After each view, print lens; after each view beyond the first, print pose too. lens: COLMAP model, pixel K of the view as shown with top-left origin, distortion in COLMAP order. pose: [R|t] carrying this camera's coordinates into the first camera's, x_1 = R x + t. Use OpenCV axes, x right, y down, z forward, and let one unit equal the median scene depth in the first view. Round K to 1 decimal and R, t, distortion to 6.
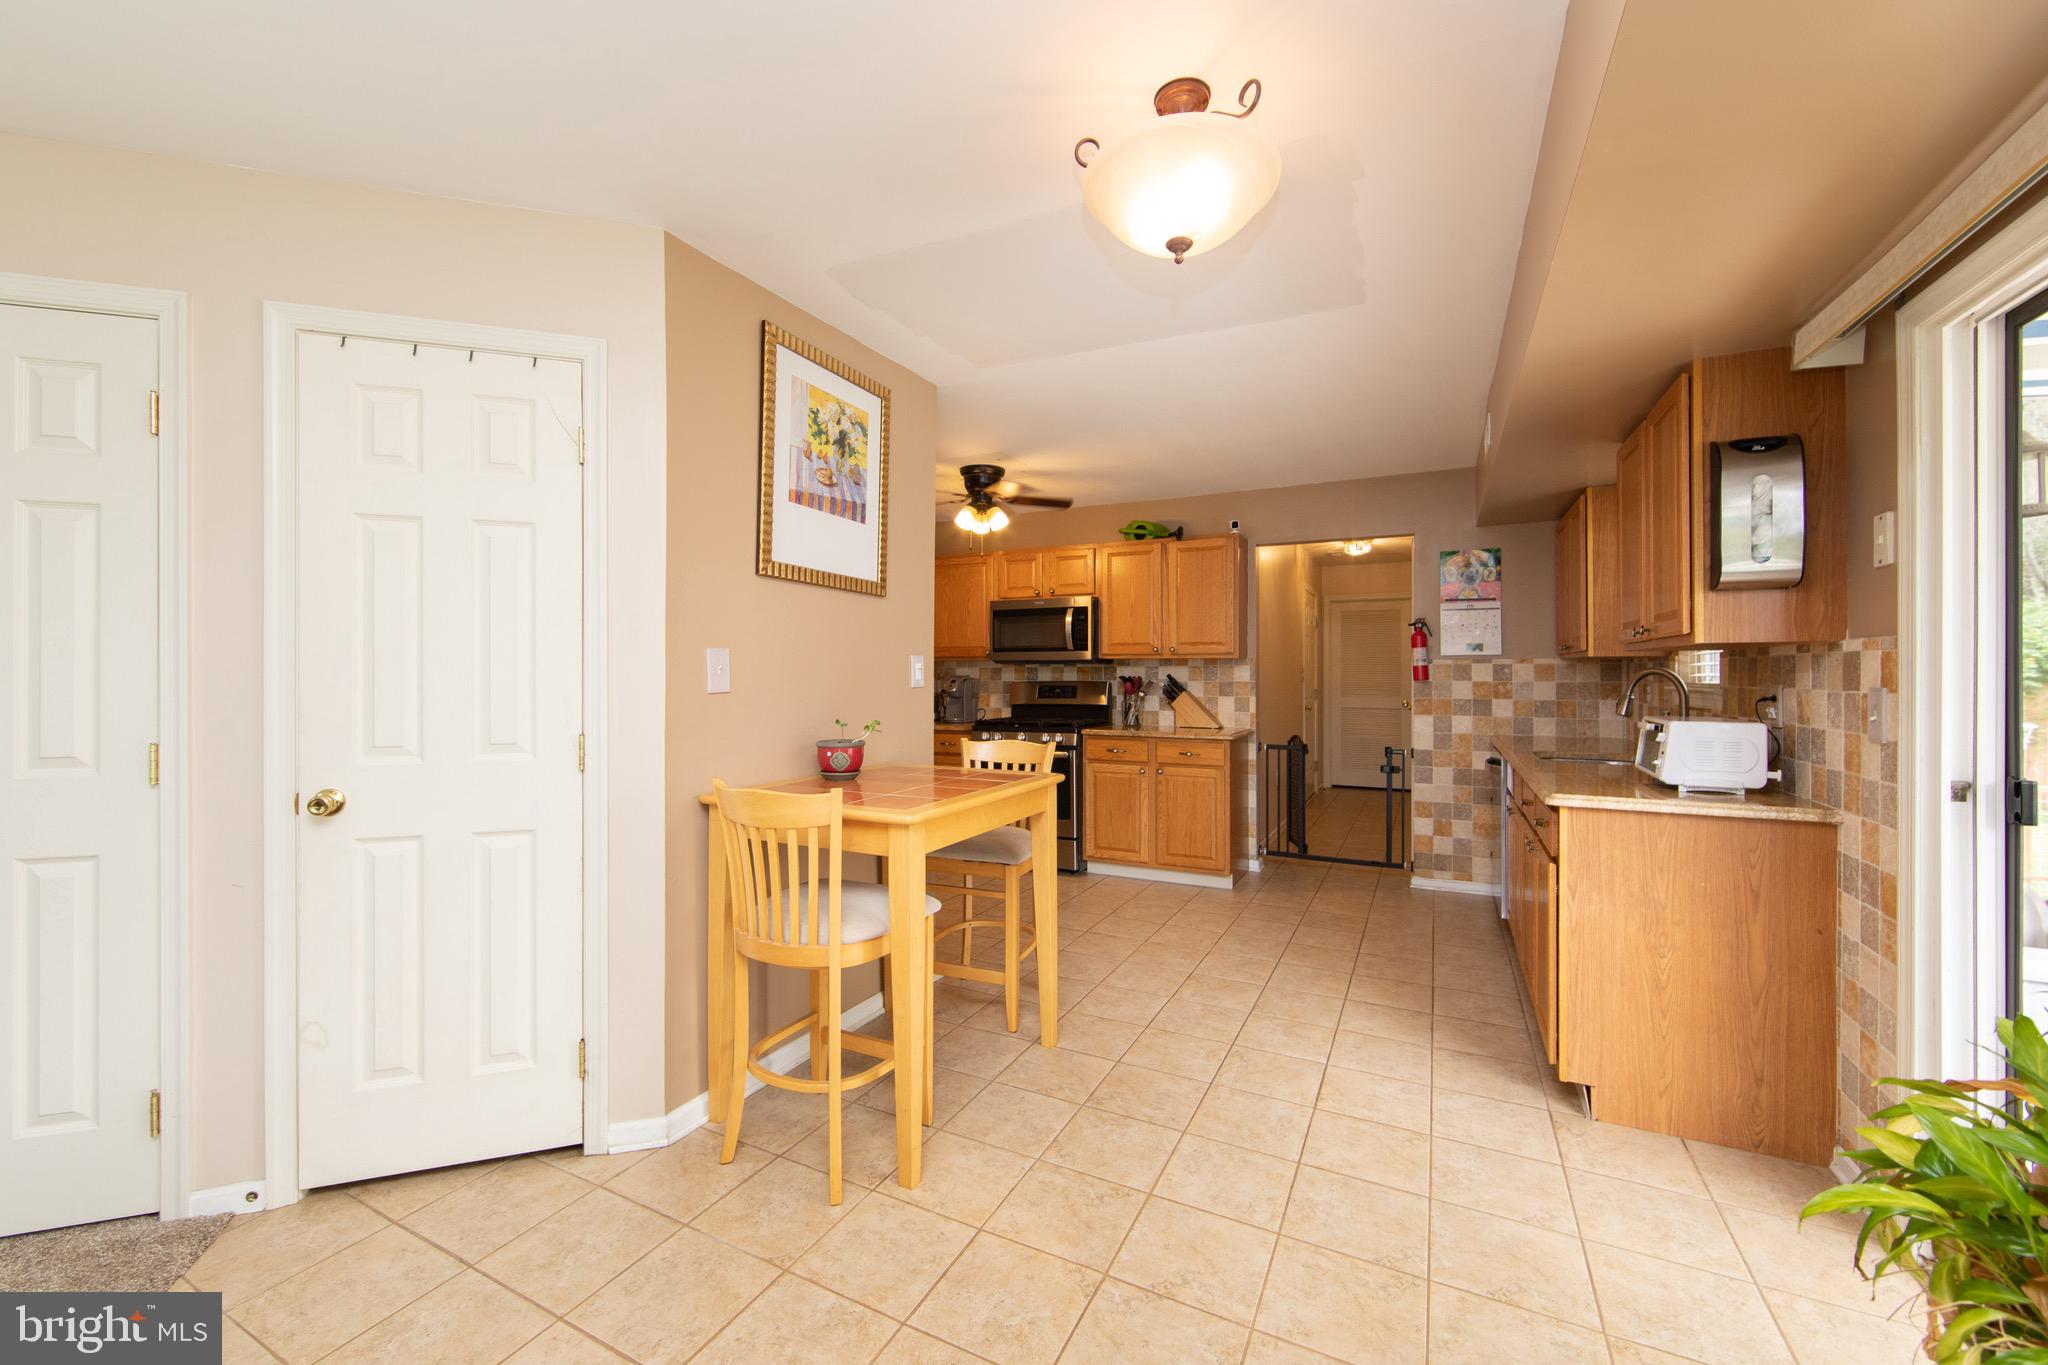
lens RADIAL K [[826.5, 0, 1017.0], [0, 826.5, 671.9], [0, 0, 1]] dist [-0.005536, 0.000087]
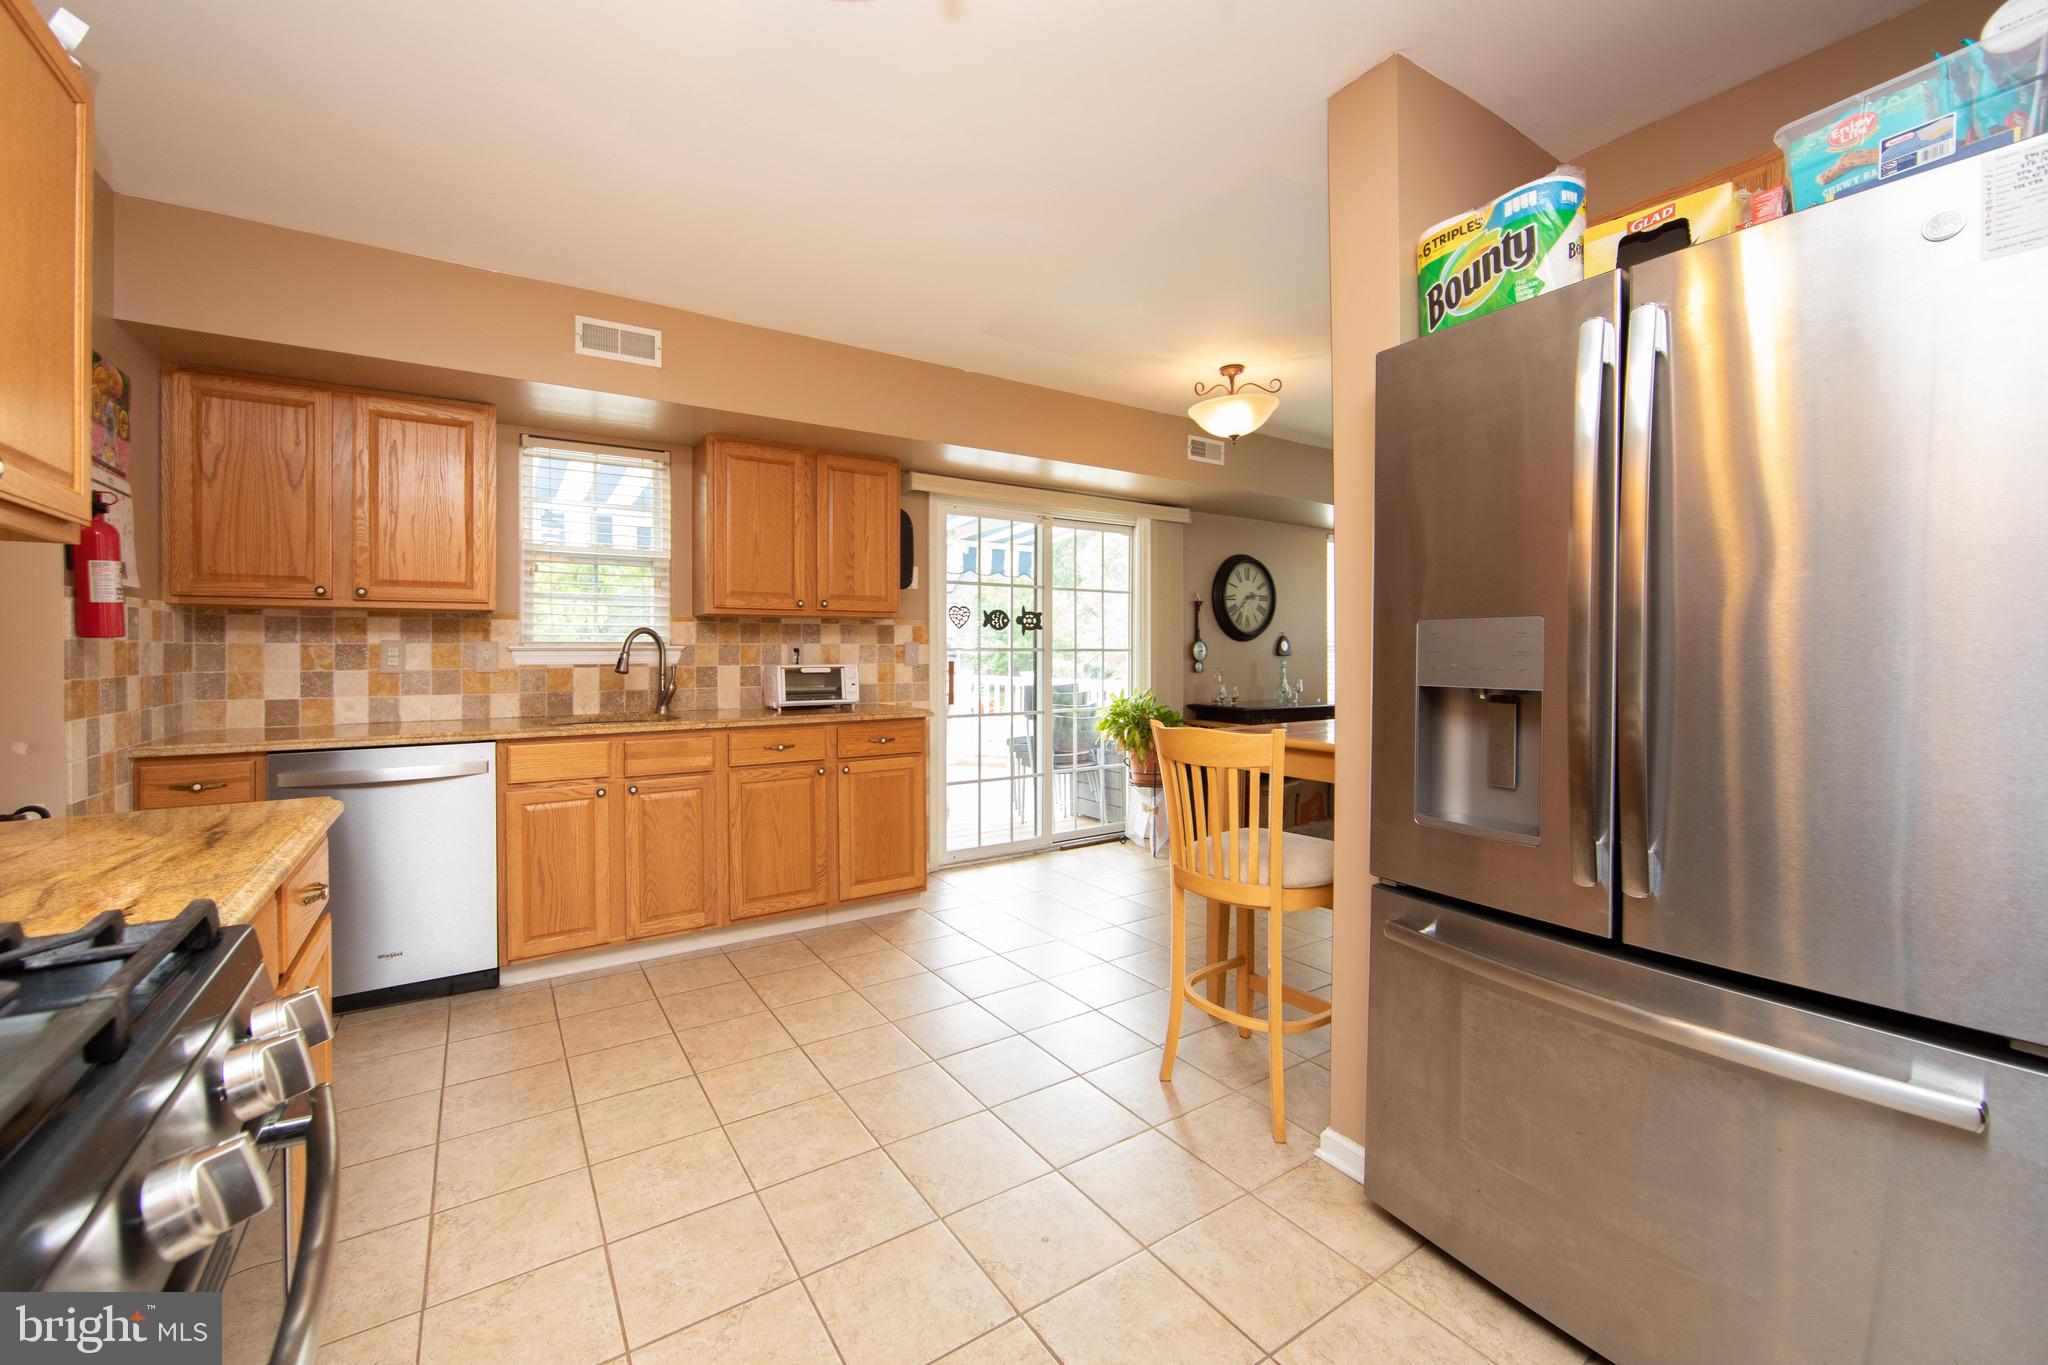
lens RADIAL K [[825.7, 0, 984.3], [0, 825.7, 655.6], [0, 0, 1]] dist [-0.017024, 0.000048]
pose [[-0.854024, 0.000211, 0.520234, -0.124296], [0.002437, 0.999991, 0.003595, 0.020110], [-0.520229, 0.004338, -0.854016, 1.143525]]
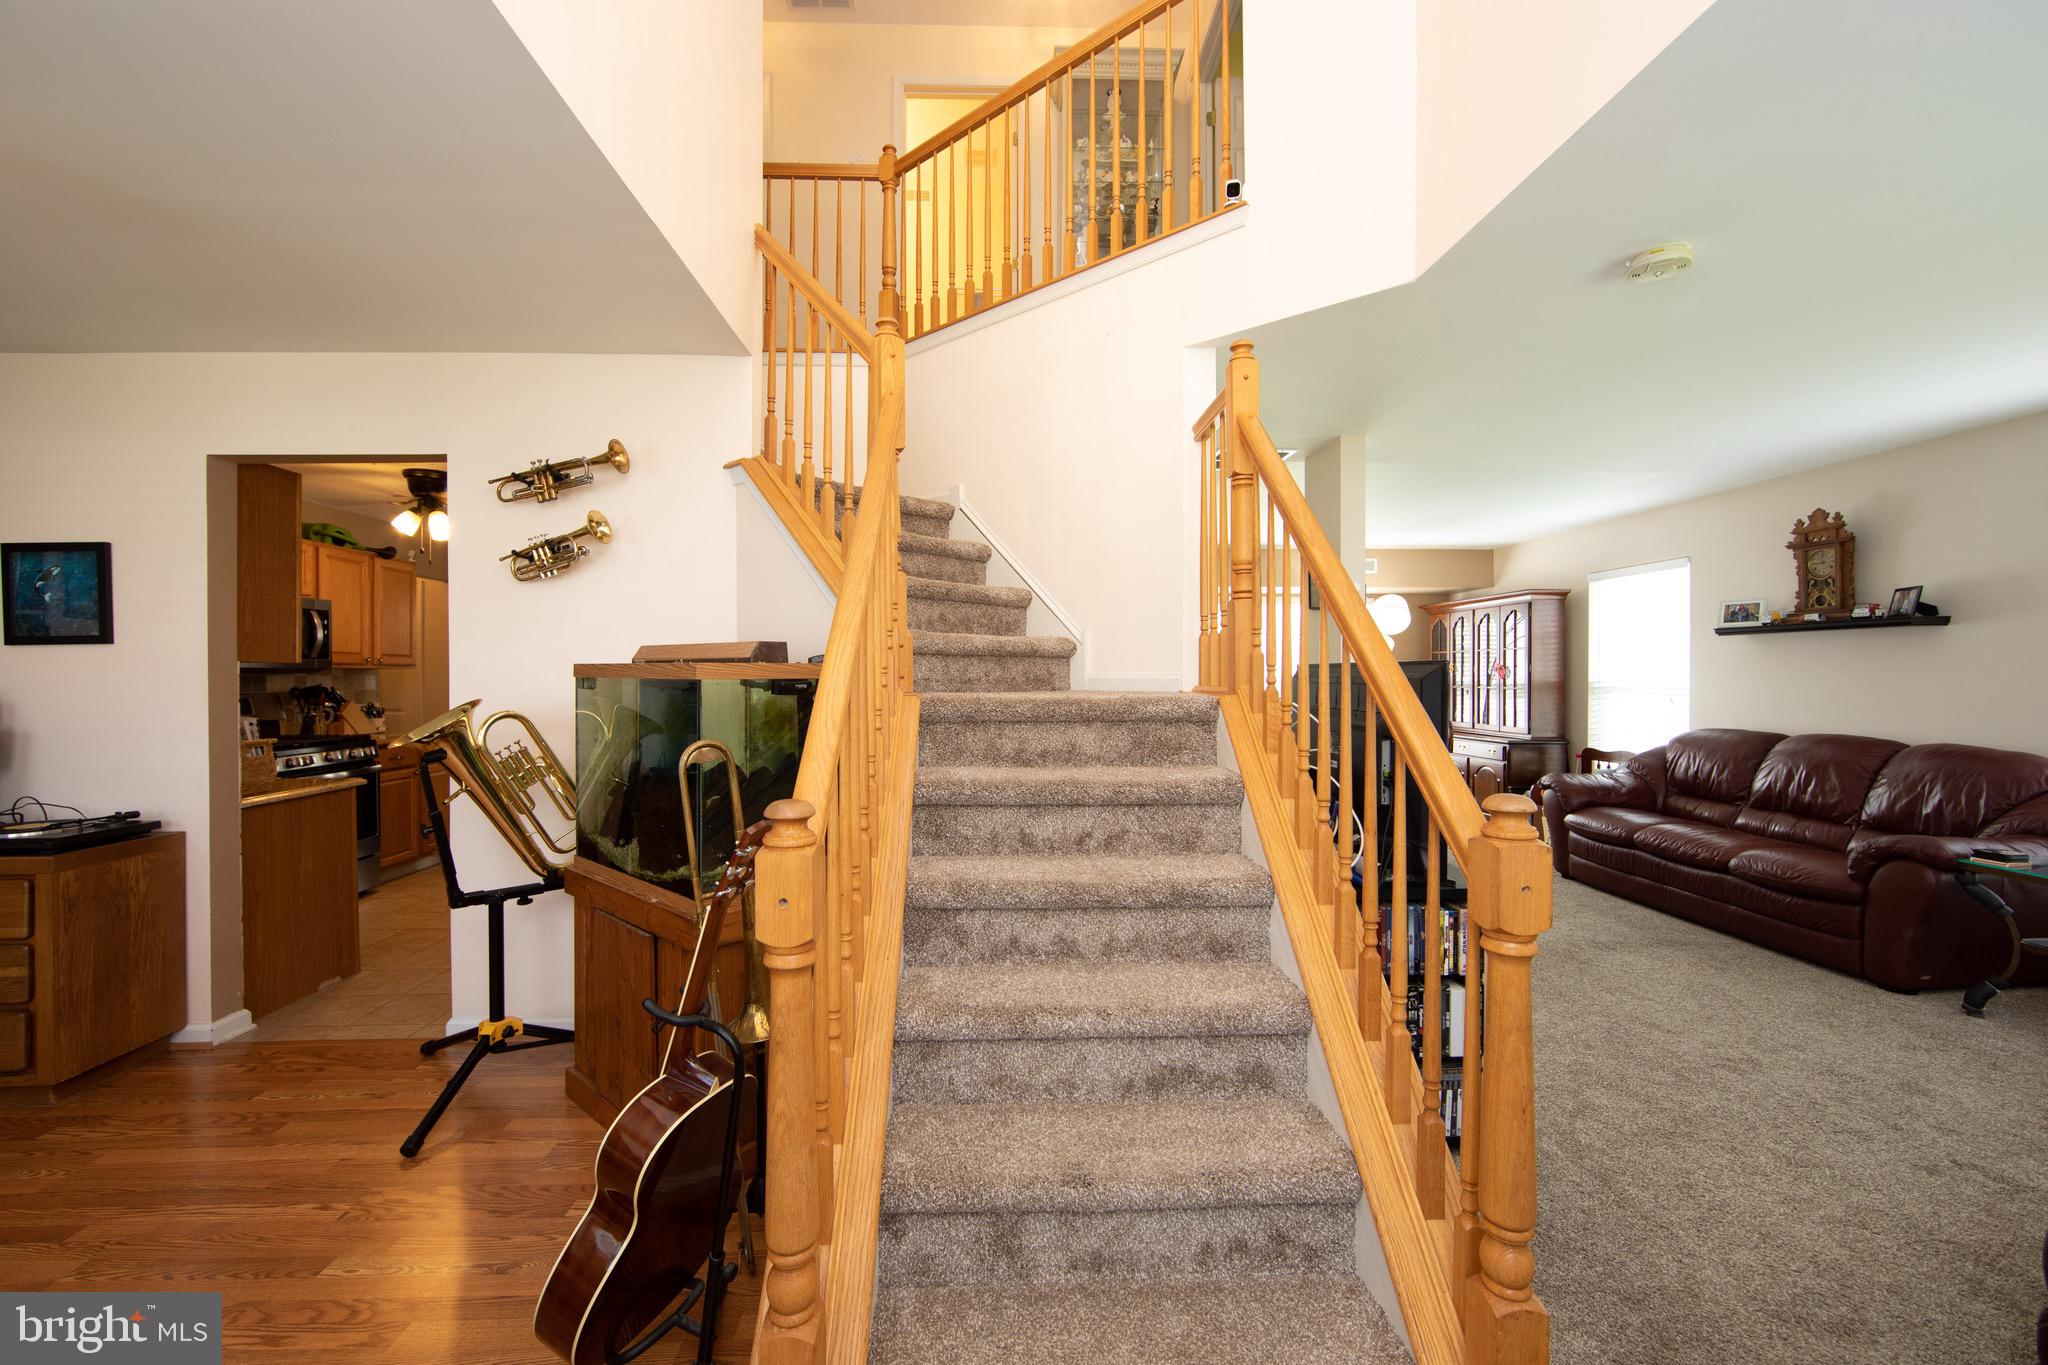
lens RADIAL K [[821.8, 0, 1026.8], [0, 821.8, 677.7], [0, 0, 1]] dist [-0.003849, 0.000493]
pose [[-0.478011, -0.000324, 0.878354, -1.231271], [0.000619, 1.000000, 0.000705, -0.005925], [-0.878354, 0.000881, -0.478011, 0.850053]]
